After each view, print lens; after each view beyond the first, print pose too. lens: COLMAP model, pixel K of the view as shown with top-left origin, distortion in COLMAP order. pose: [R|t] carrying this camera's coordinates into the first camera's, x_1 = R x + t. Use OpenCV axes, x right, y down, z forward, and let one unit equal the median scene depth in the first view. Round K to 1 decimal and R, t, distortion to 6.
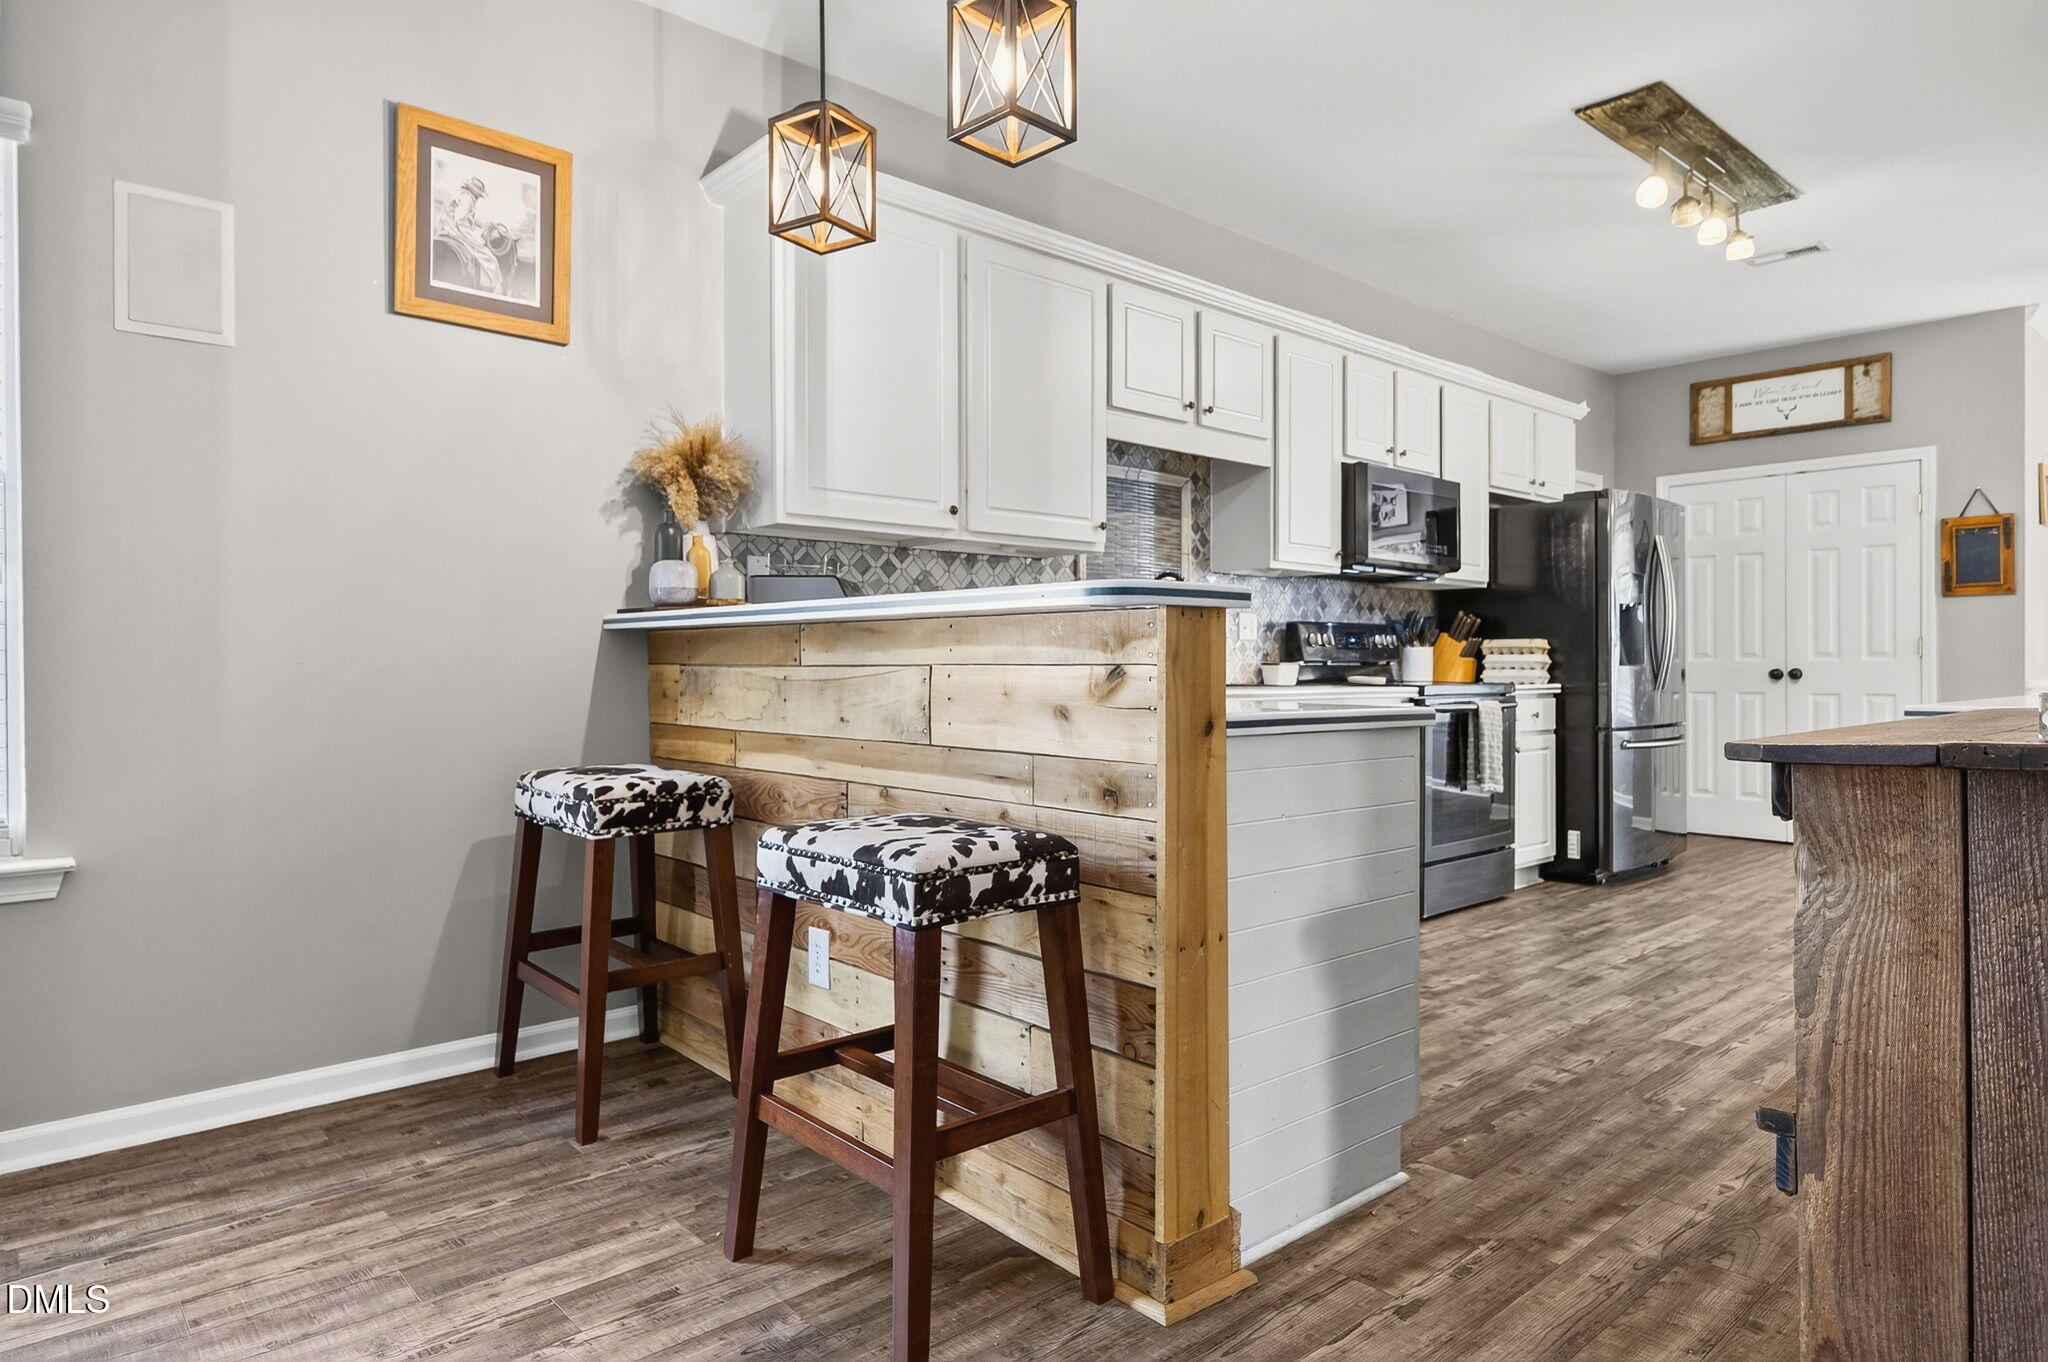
lens RADIAL K [[1186.4, 0, 1008.8], [0, 1186.4, 680.2], [0, 0, 1]] dist [0.020038, -0.023951]
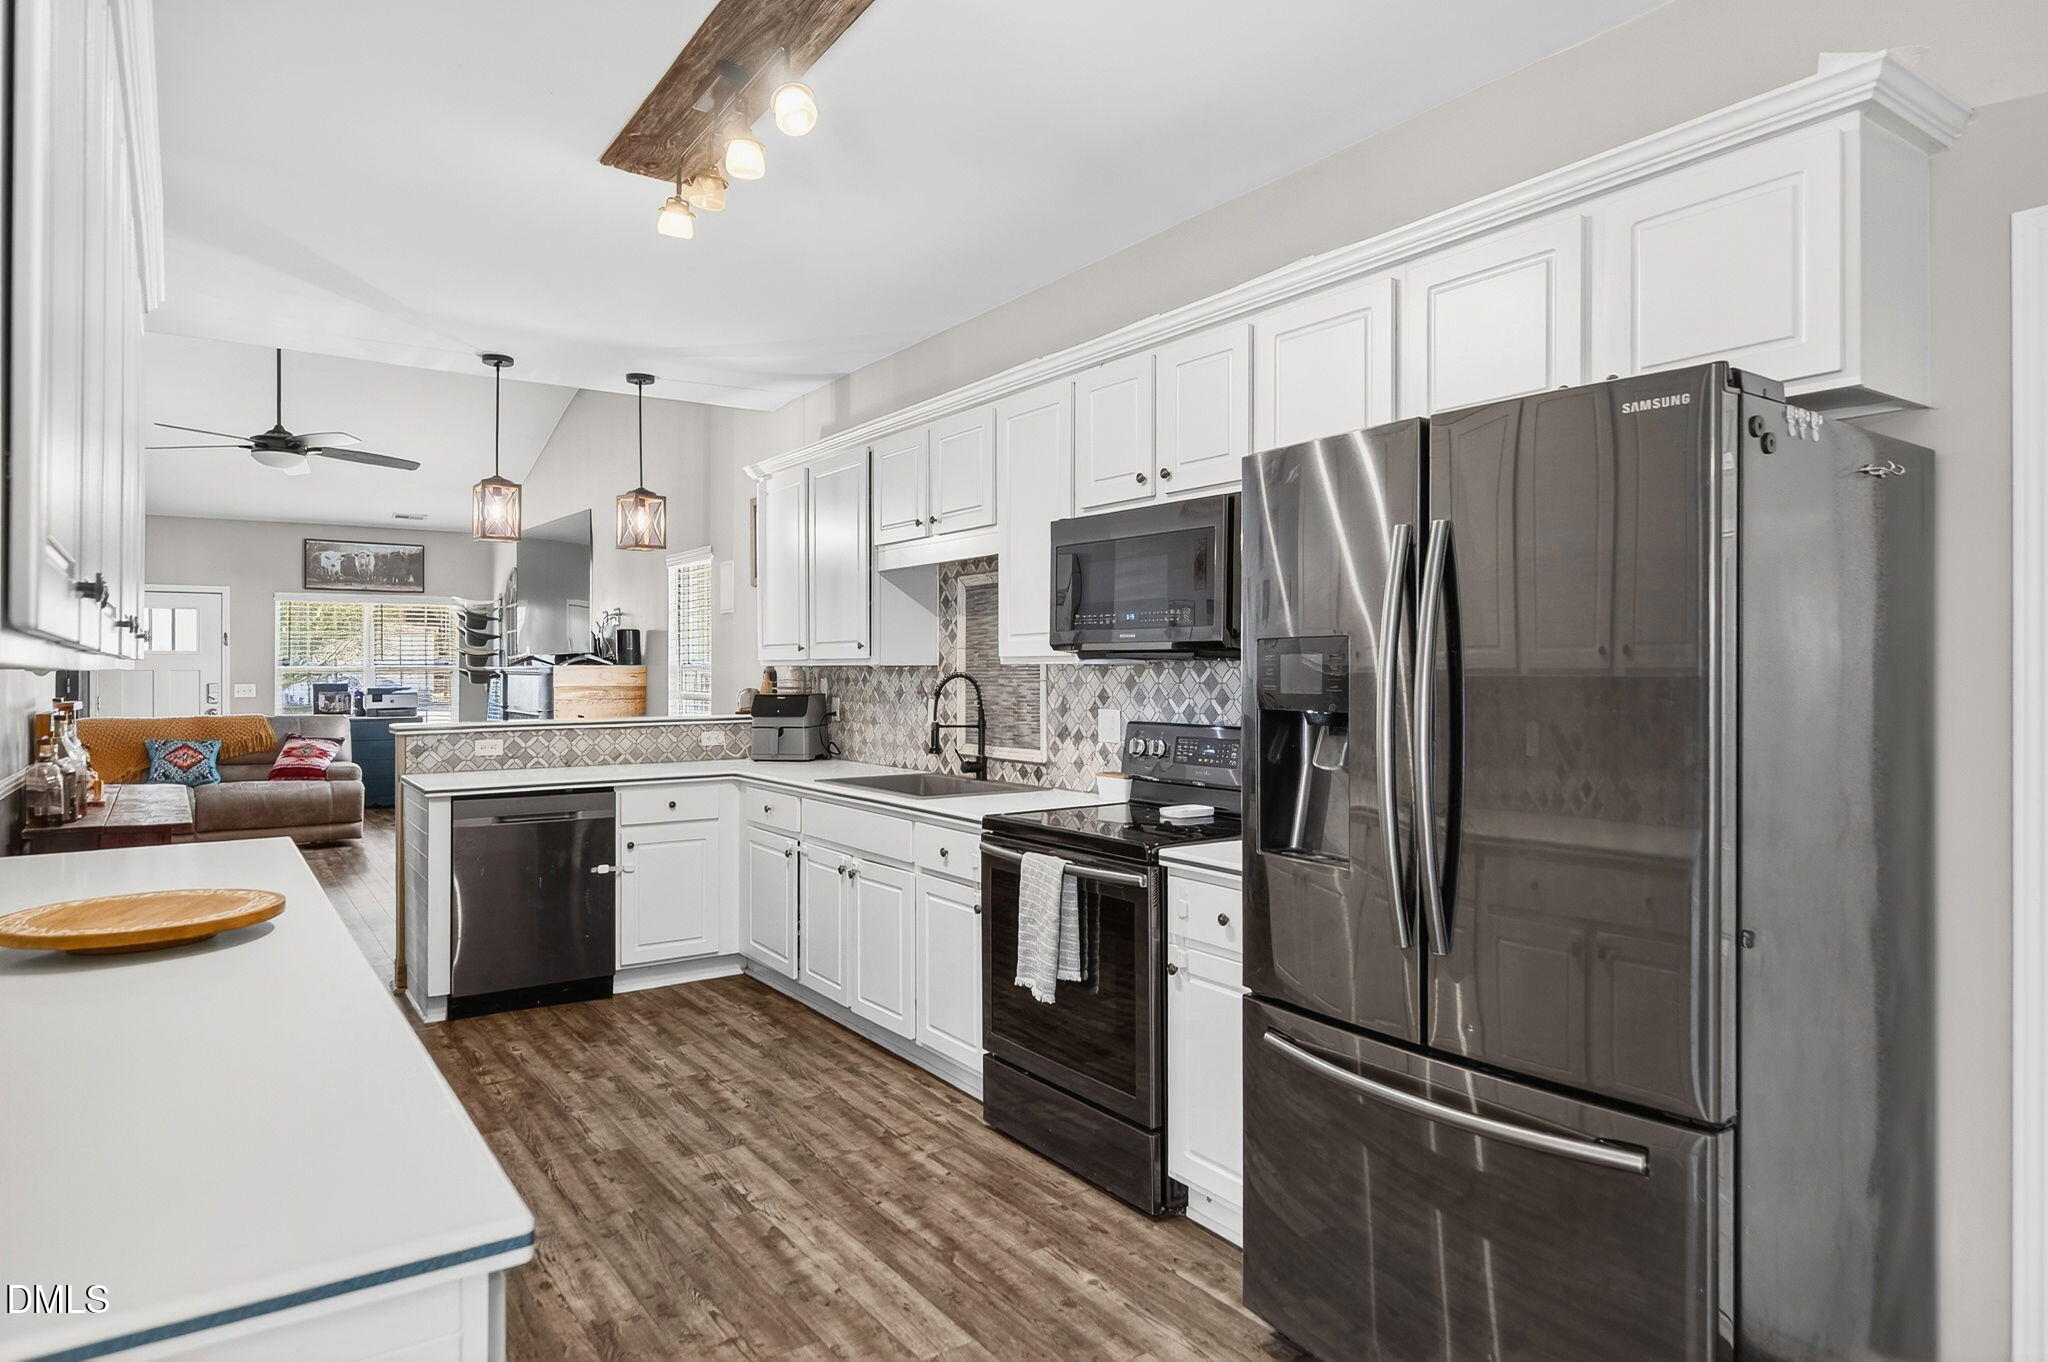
lens RADIAL K [[1186.4, 0, 1025.9], [0, 1186.4, 668.6], [0, 0, 1]] dist [0.020038, -0.023951]
pose [[-0.109111, 0.006823, -0.994006, 1.014496], [-0.002313, 0.999972, 0.007118, -0.088933], [0.994027, 0.003076, -0.109092, 1.017097]]
